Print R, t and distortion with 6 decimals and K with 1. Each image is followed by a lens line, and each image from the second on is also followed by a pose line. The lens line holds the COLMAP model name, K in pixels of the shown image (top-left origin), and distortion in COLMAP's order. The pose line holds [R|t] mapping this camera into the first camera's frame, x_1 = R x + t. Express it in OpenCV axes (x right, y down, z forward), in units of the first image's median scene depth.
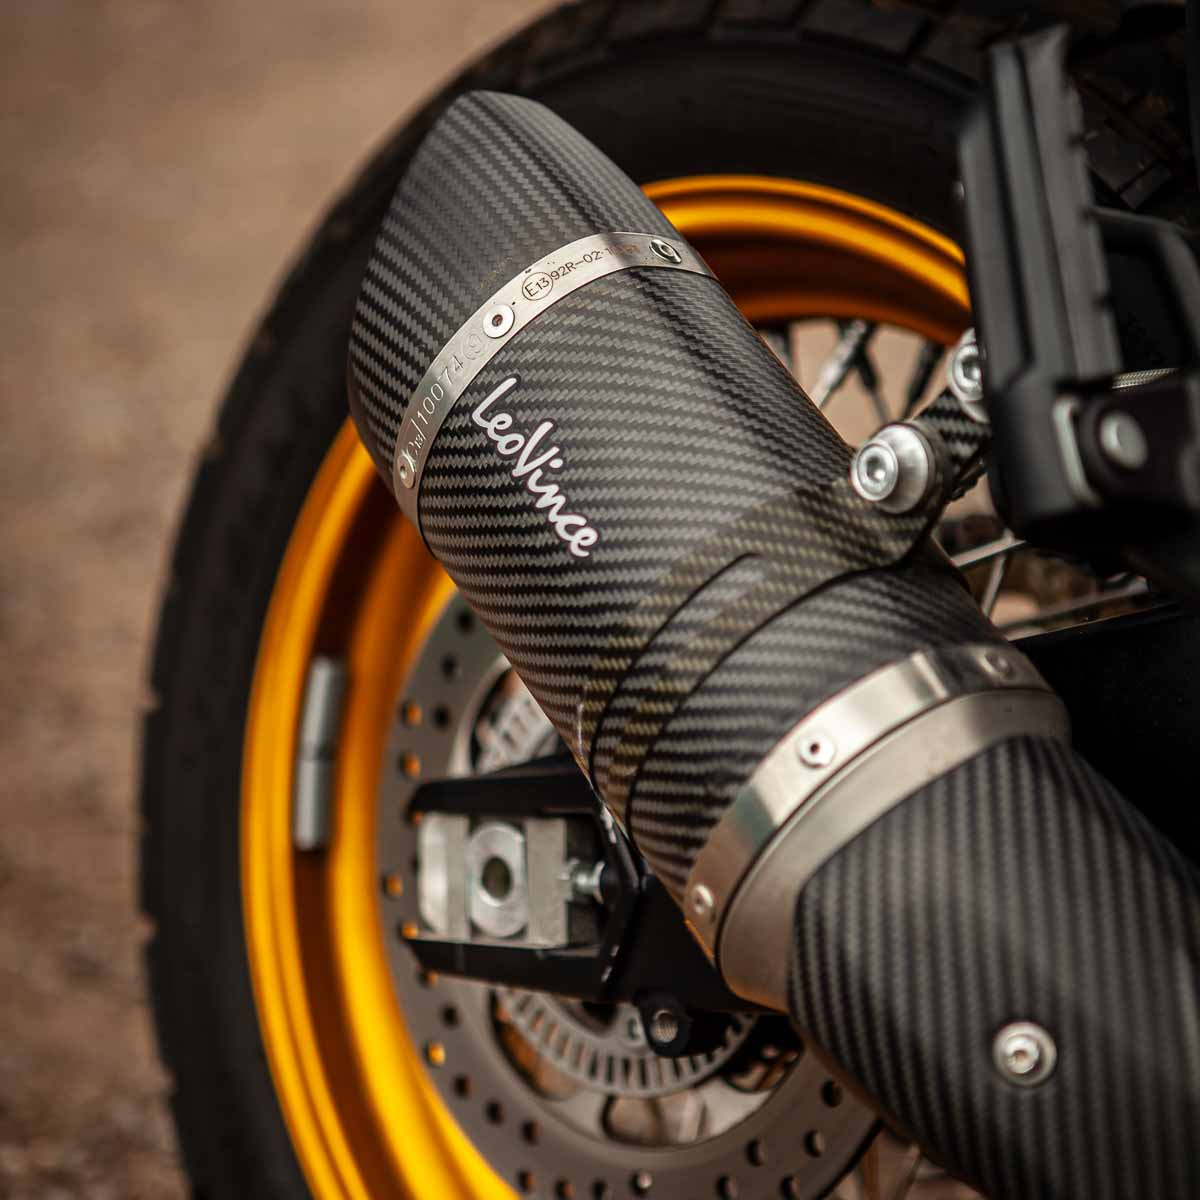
lens RADIAL K [[3423.5, 0, 600.0], [0, 3423.5, 600.0], [0, 0, 1]] dist [0.229010, 0.221345]
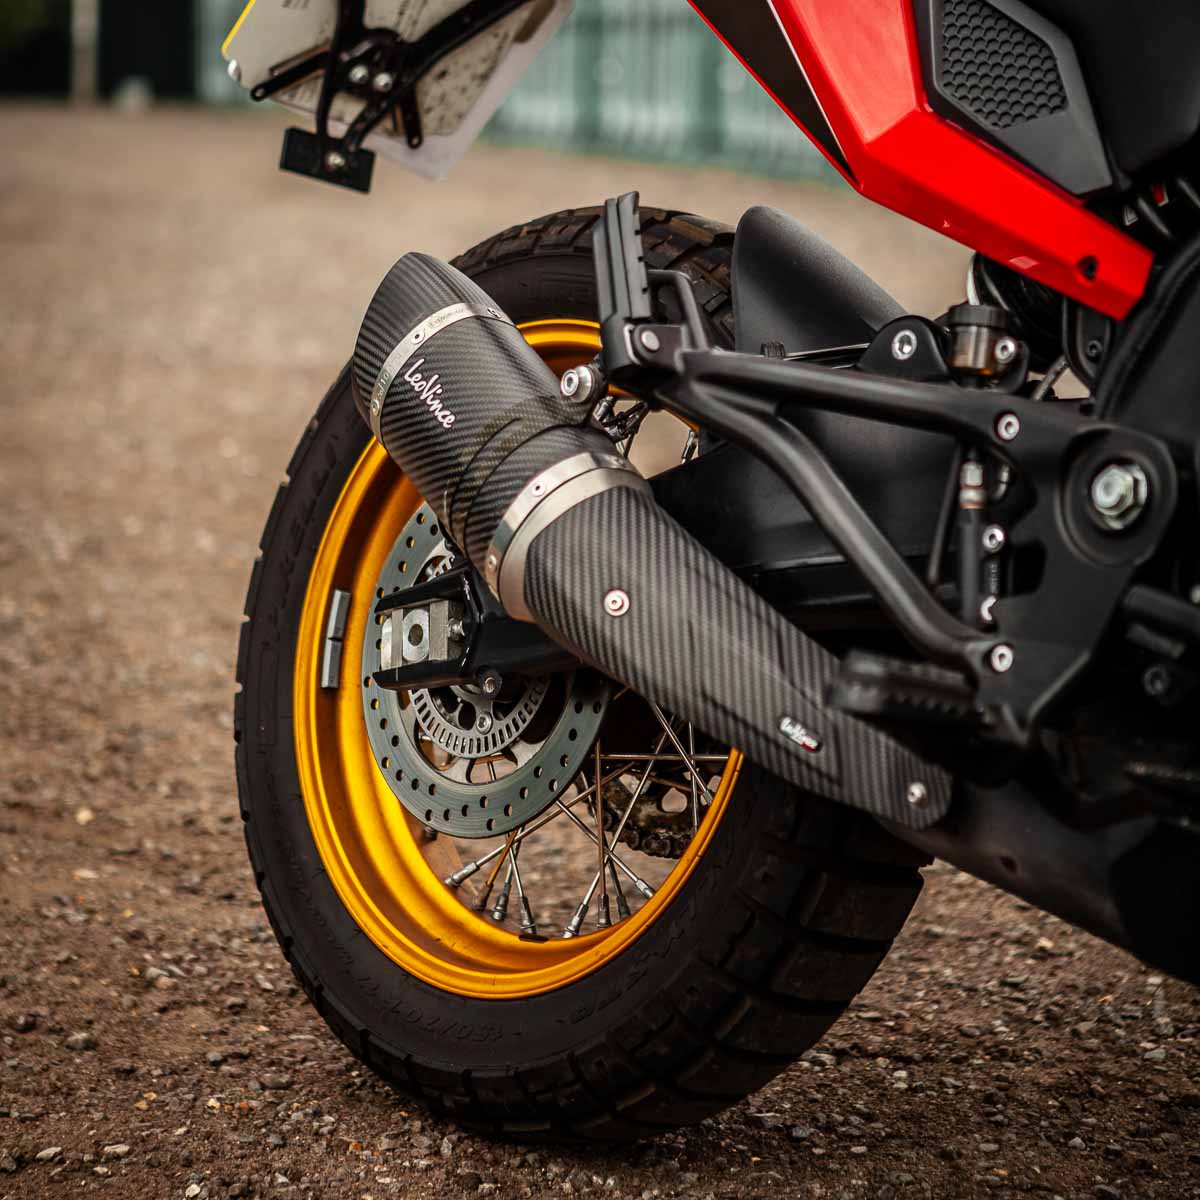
lens RADIAL K [[3407.9, 0, 599.7], [0, 3407.9, 415.9], [0, 0, 1]] dist [0.200198, 0.160759]
pose [[0.999591, 0.020551, -0.019897, 0.139489], [-0.024532, 0.973639, -0.226773, 0.487875], [0.014713, 0.227168, 0.973744, -1.210928]]
